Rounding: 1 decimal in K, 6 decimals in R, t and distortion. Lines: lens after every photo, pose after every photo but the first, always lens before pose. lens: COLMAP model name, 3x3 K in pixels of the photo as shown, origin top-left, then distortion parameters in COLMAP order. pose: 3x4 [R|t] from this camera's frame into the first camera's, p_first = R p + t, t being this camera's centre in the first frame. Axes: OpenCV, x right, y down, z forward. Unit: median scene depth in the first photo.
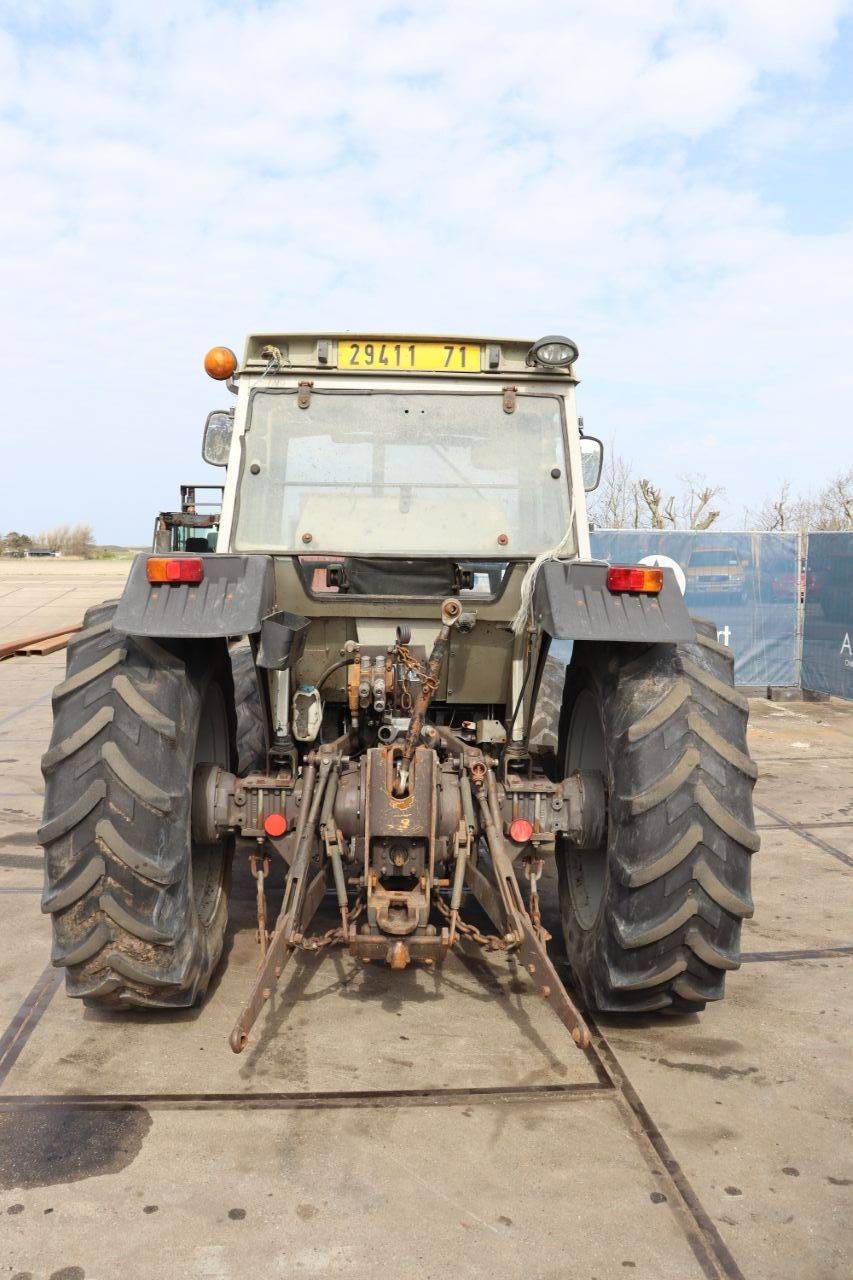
lens RADIAL K [[1050.1, 0, 426.5], [0, 1050.1, 640.0], [0, 0, 1]] dist [-0.173374, 0.157621]
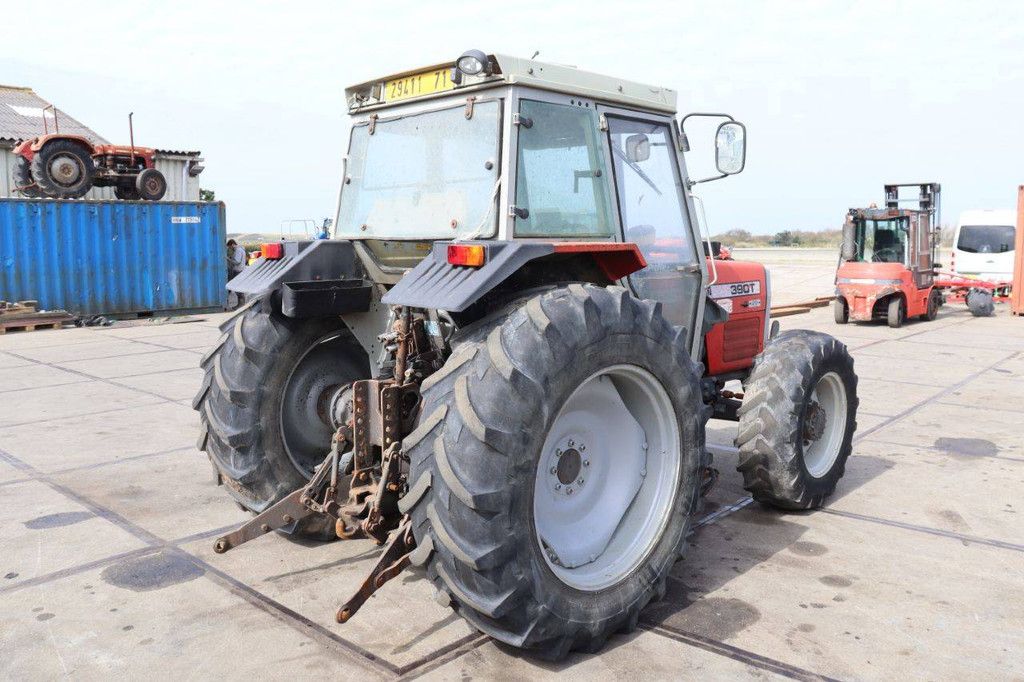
lens RADIAL K [[840.1, 0, 512.0], [0, 840.1, 341.0], [0, 0, 1]] dist [-0.173374, 0.157621]
pose [[0.673165, 0.071411, -0.736037, 0.915817], [-0.048552, 0.997447, 0.052368, -0.014393], [0.737897, 0.000484, 0.674913, 0.417486]]
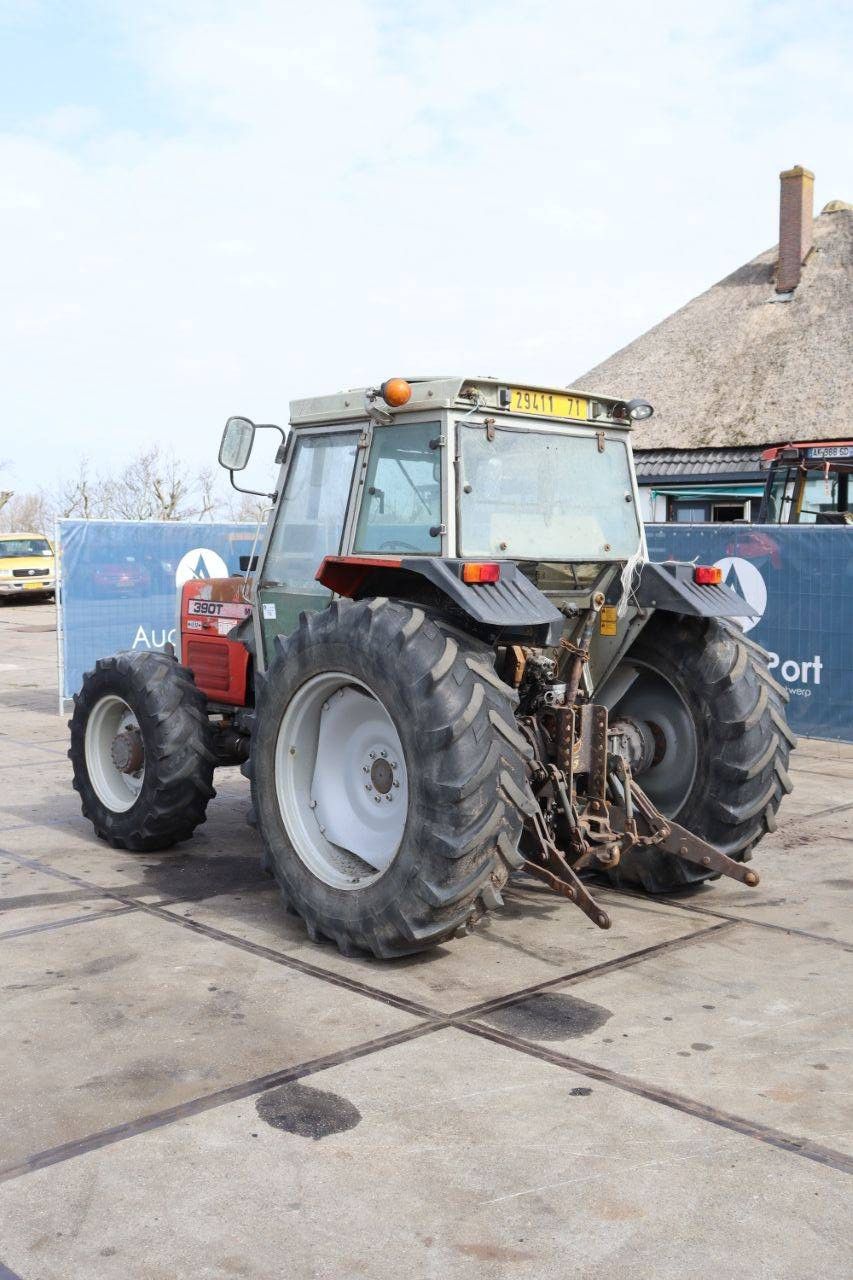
lens RADIAL K [[1315.5, 0, 426.5], [0, 1315.5, 640.0], [0, 0, 1]] dist [-0.086885, 0.008903]
pose [[0.778196, -0.045188, 0.626394, -1.261690], [0.048882, 0.998740, 0.011320, -0.007661], [-0.626116, 0.021810, 0.779424, -0.181878]]
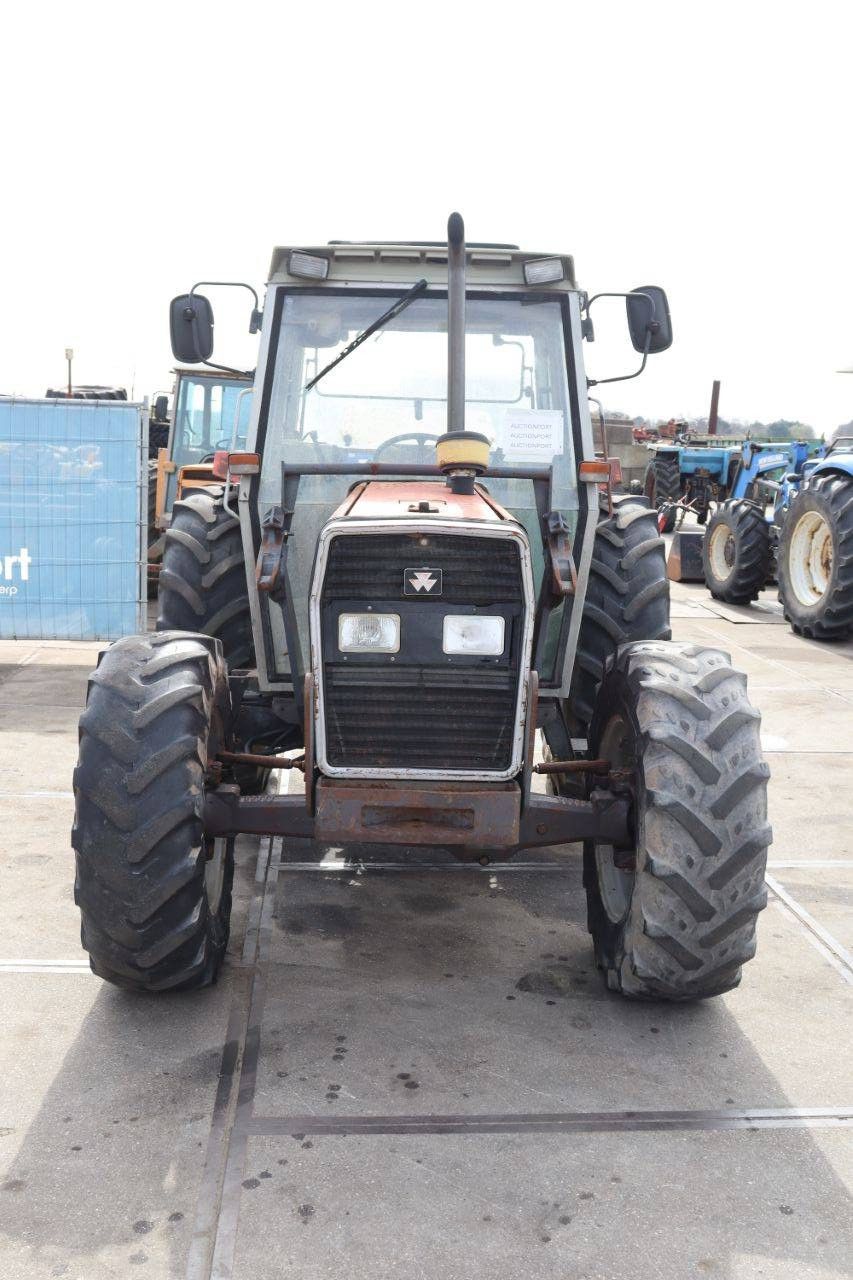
lens RADIAL K [[1253.7, 0, 426.5], [0, 1253.7, 640.0], [0, 0, 1]] dist [-0.096851, 0.092519]
pose [[-0.998629, -0.050124, 0.015070, -0.075010], [-0.045146, 0.970564, 0.236573, -0.250727], [-0.026484, 0.235569, -0.971497, 2.891285]]
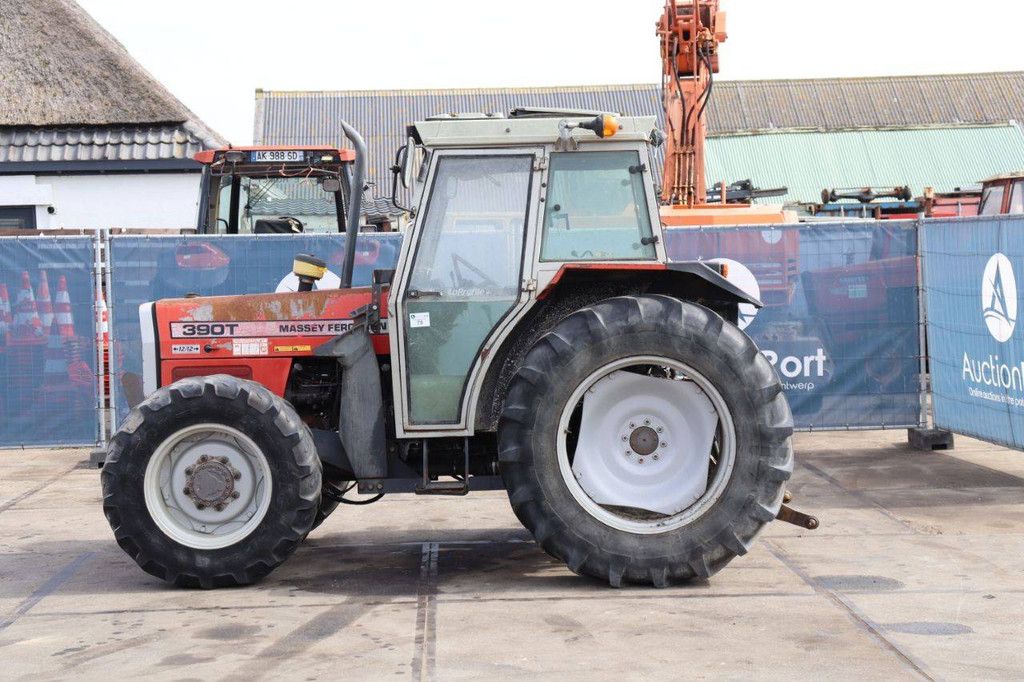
lens RADIAL K [[1801.8, 0, 512.0], [0, 1801.8, 341.0], [0, 0, 1]] dist [0.196516, 0.219101]
pose [[0.065743, -0.058038, 0.996147, -3.028491], [0.104986, 0.993168, 0.050935, -0.134586], [-0.992298, 0.101233, 0.071387, 1.118797]]
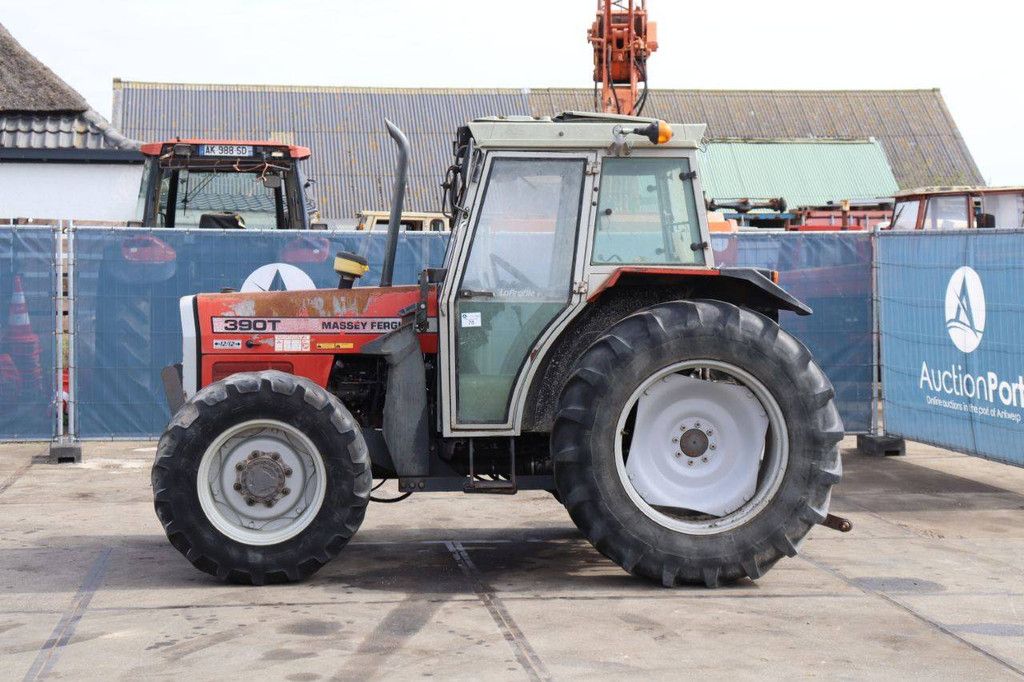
lens RADIAL K [[1801.8, 0, 512.0], [0, 1801.8, 341.0], [0, 0, 1]] dist [0.196516, 0.219101]
pose [[-0.027921, -0.056664, 0.998003, -3.062320], [0.080182, 0.995048, 0.058739, -0.166977], [-0.996389, 0.081662, -0.023239, 1.463593]]
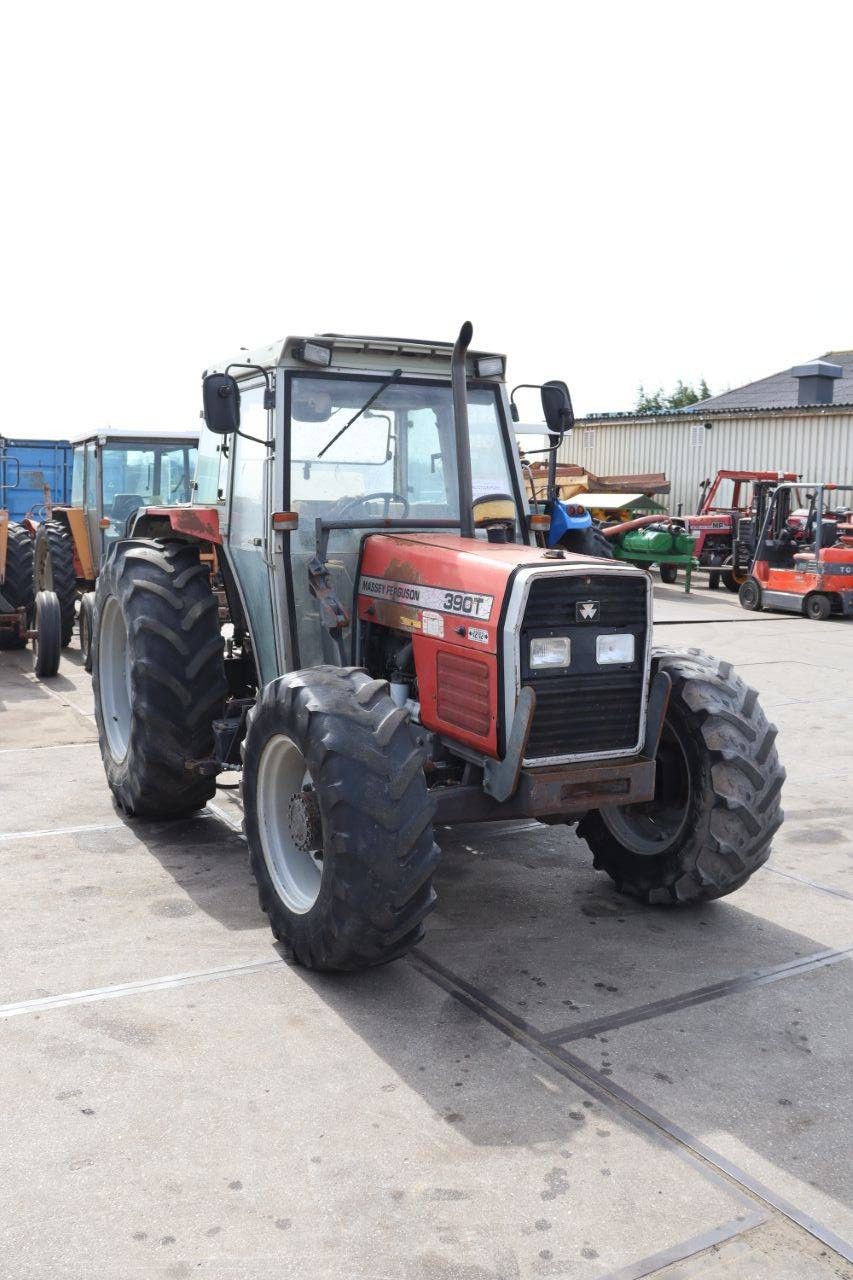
lens RADIAL K [[1114.7, 0, 426.5], [0, 1114.7, 640.0], [0, 0, 1]] dist [-0.121990, 0.008053]
pose [[-0.907243, 0.015786, -0.420310, 0.583151], [-0.072522, 0.978458, 0.193290, -0.244589], [0.414307, 0.205843, -0.886554, 2.887887]]
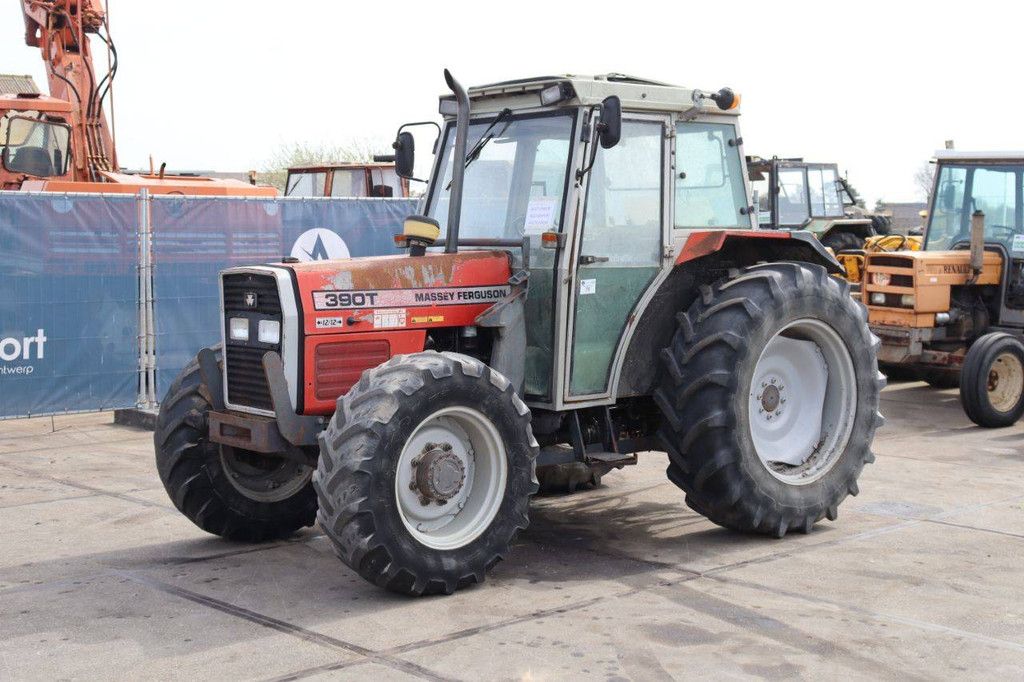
lens RADIAL K [[1458.0, 0, 512.0], [0, 1458.0, 341.0], [0, 0, 1]] dist [0.064416, 0.047635]
pose [[-0.605574, -0.075287, 0.792220, -1.904982], [0.058759, 0.988567, 0.138862, -0.268930], [-0.793617, 0.130641, -0.594226, 2.859627]]
